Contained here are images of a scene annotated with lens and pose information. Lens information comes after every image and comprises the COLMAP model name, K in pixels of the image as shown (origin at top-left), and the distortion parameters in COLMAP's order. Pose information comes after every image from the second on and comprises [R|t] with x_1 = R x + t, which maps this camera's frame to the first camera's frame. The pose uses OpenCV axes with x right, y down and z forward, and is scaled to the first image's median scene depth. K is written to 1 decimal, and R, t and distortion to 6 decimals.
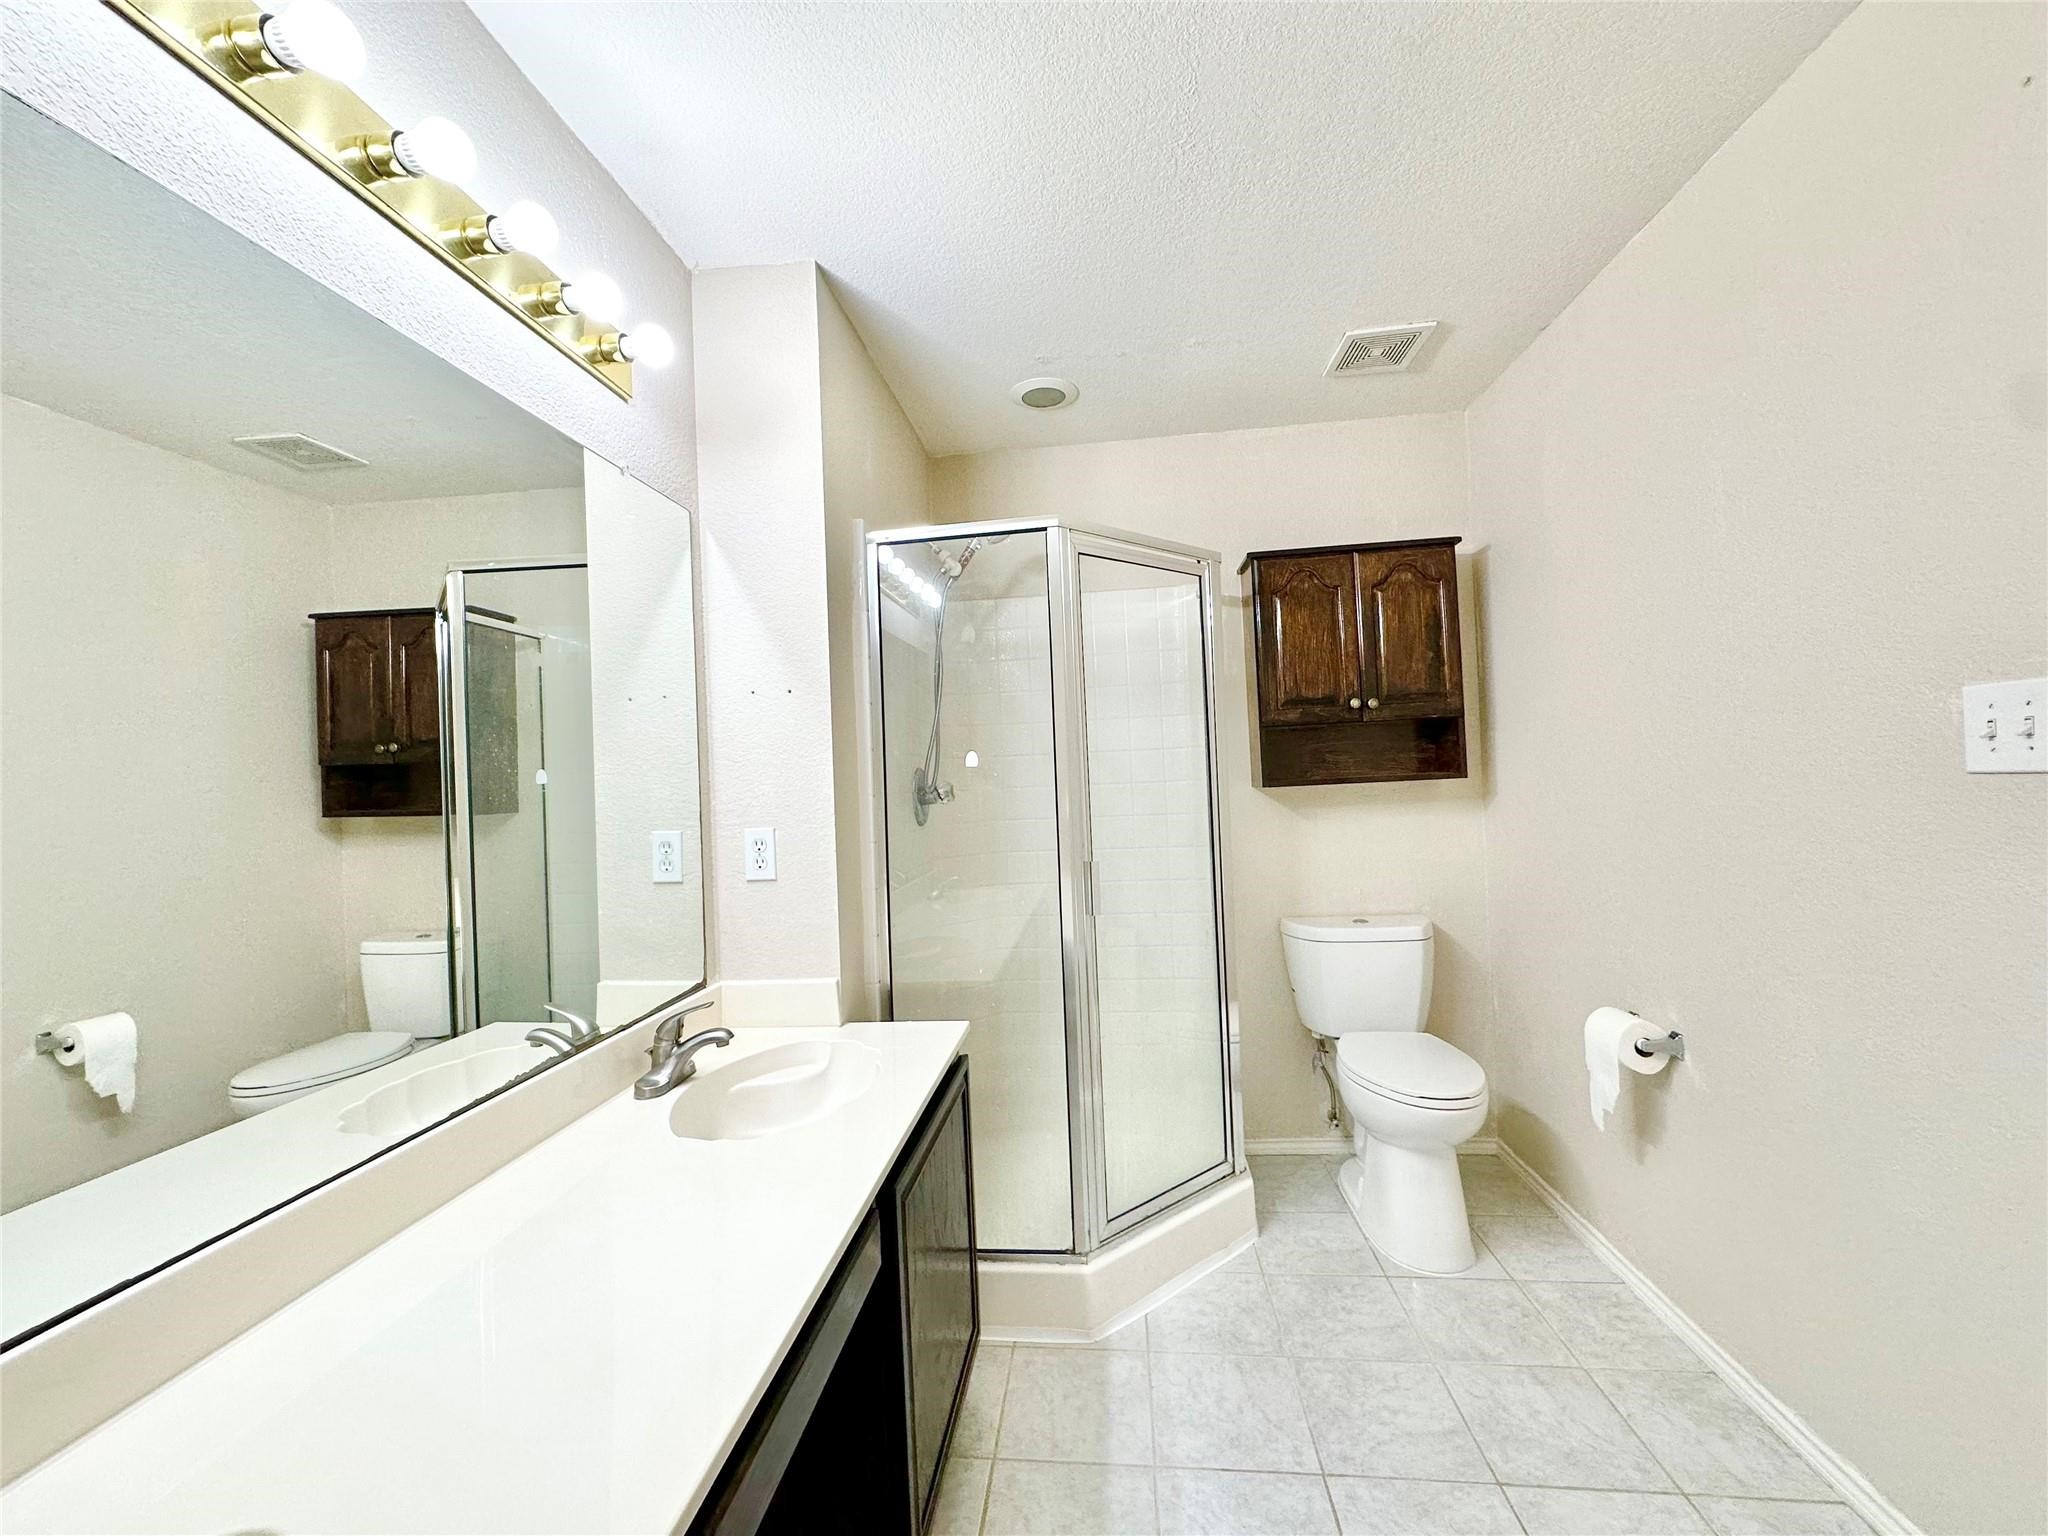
lens RADIAL K [[816.7, 0, 1017.8], [0, 816.7, 771.1], [0, 0, 1]] dist [-0.004212, 0.001605]
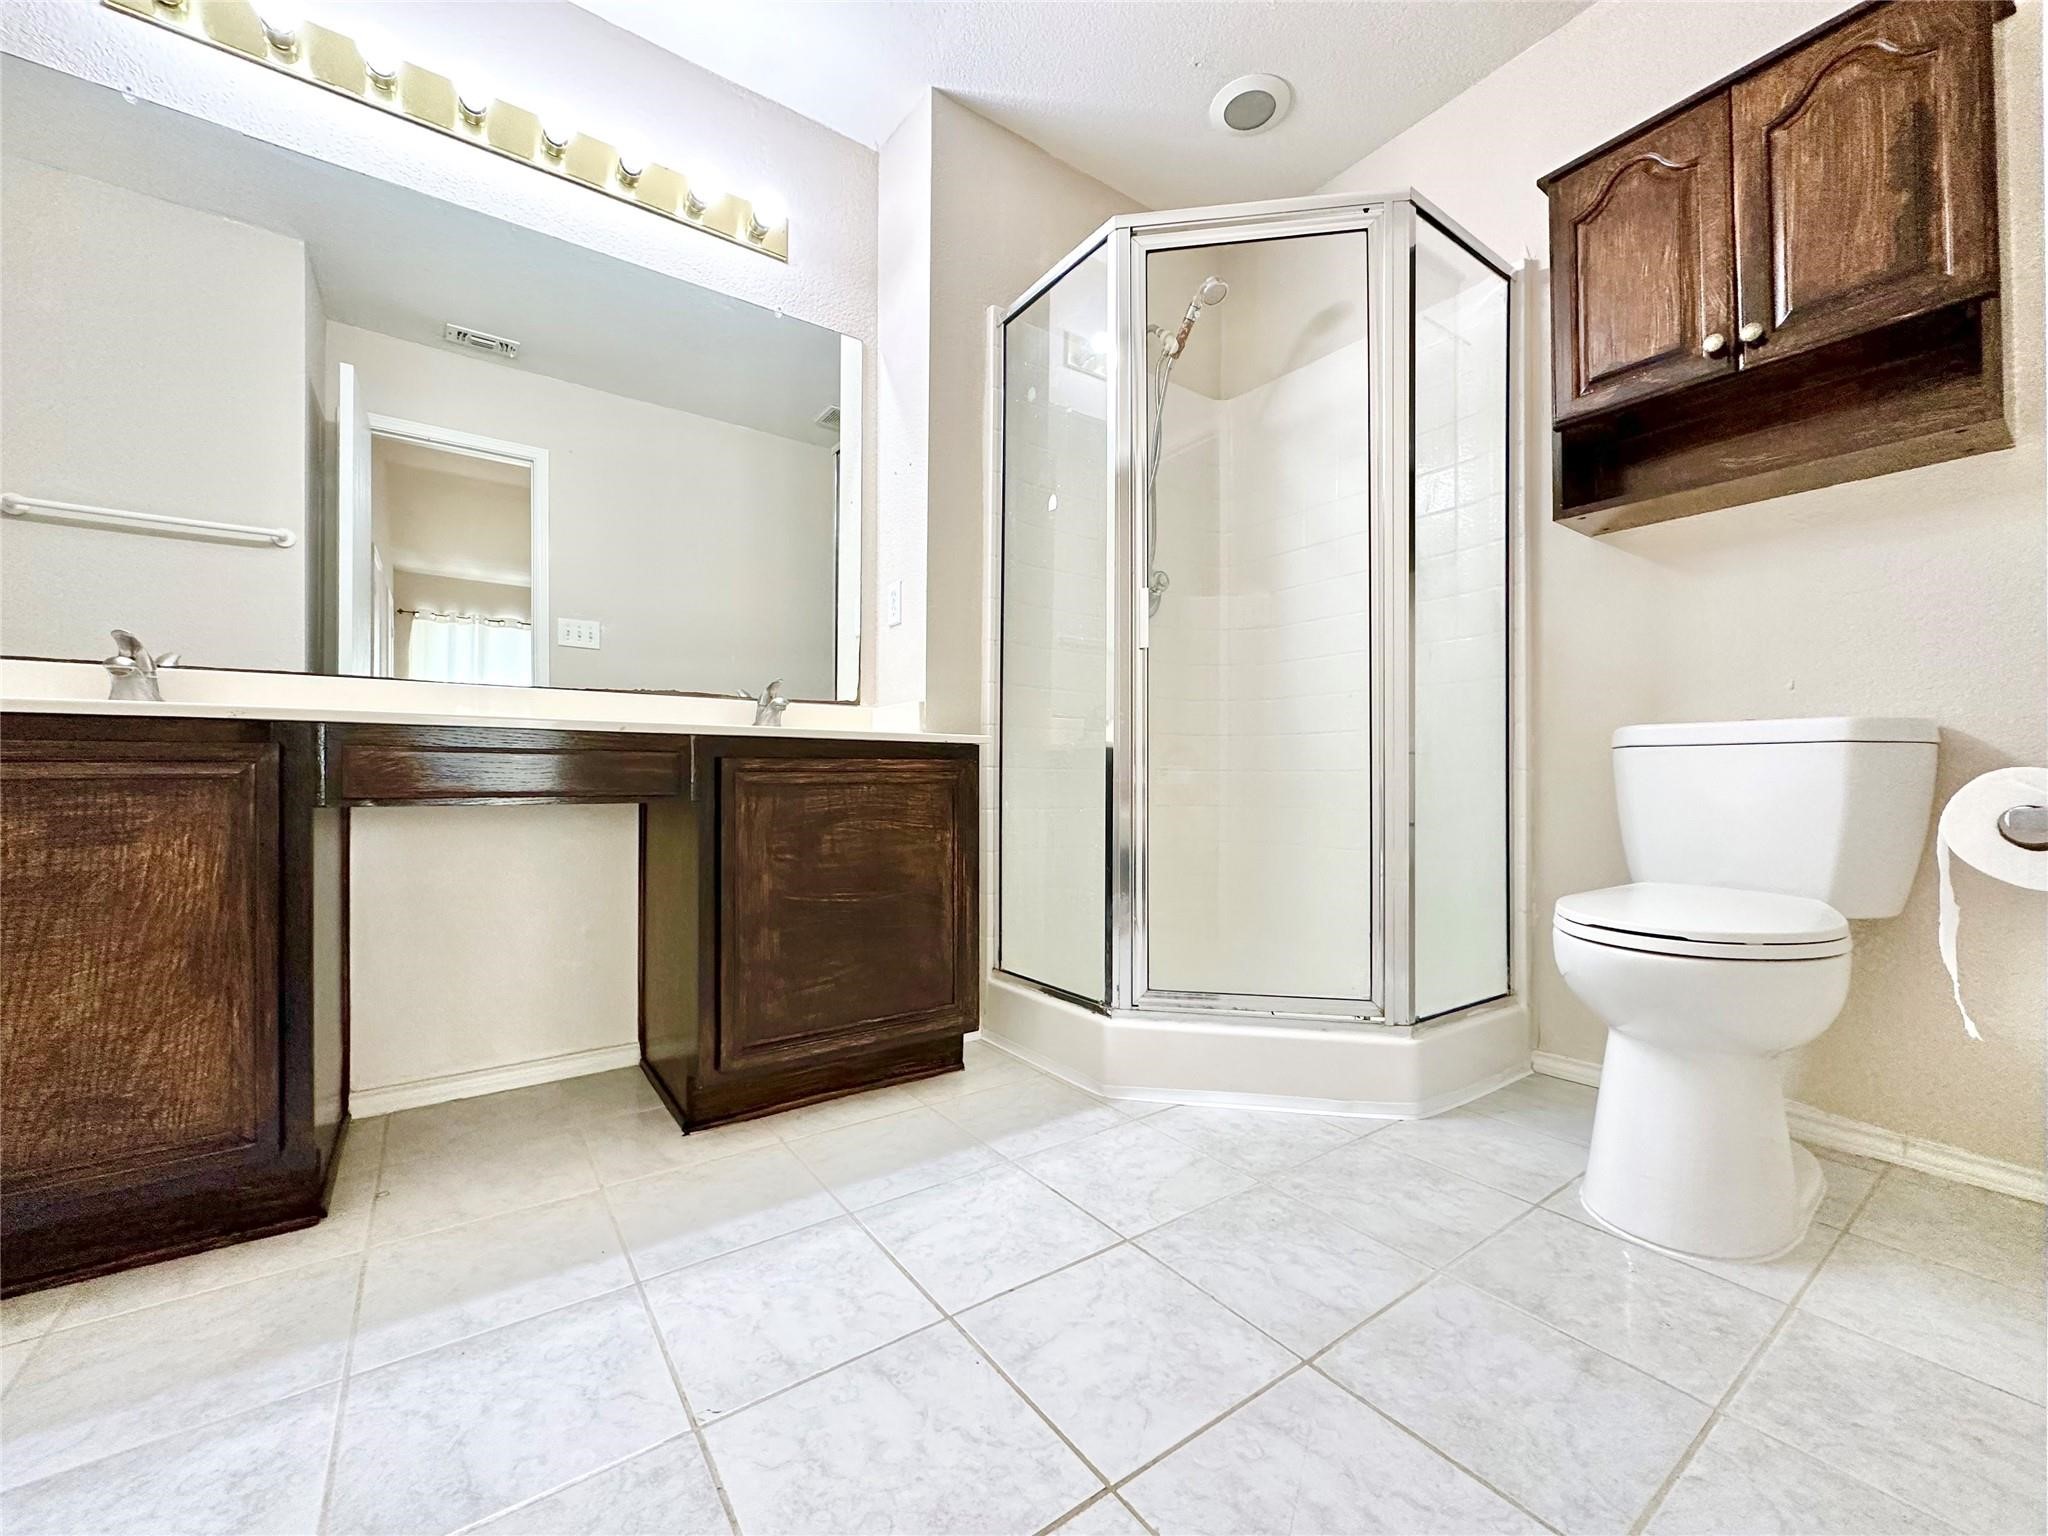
lens RADIAL K [[816.7, 0, 1018.3], [0, 816.7, 767.7], [0, 0, 1]] dist [-0.004212, 0.001605]
pose [[0.669608, 0.038004, -0.741742, 0.552936], [-0.024681, 0.999277, 0.028918, 0.232661], [0.742305, -0.001057, 0.670061, 0.234676]]
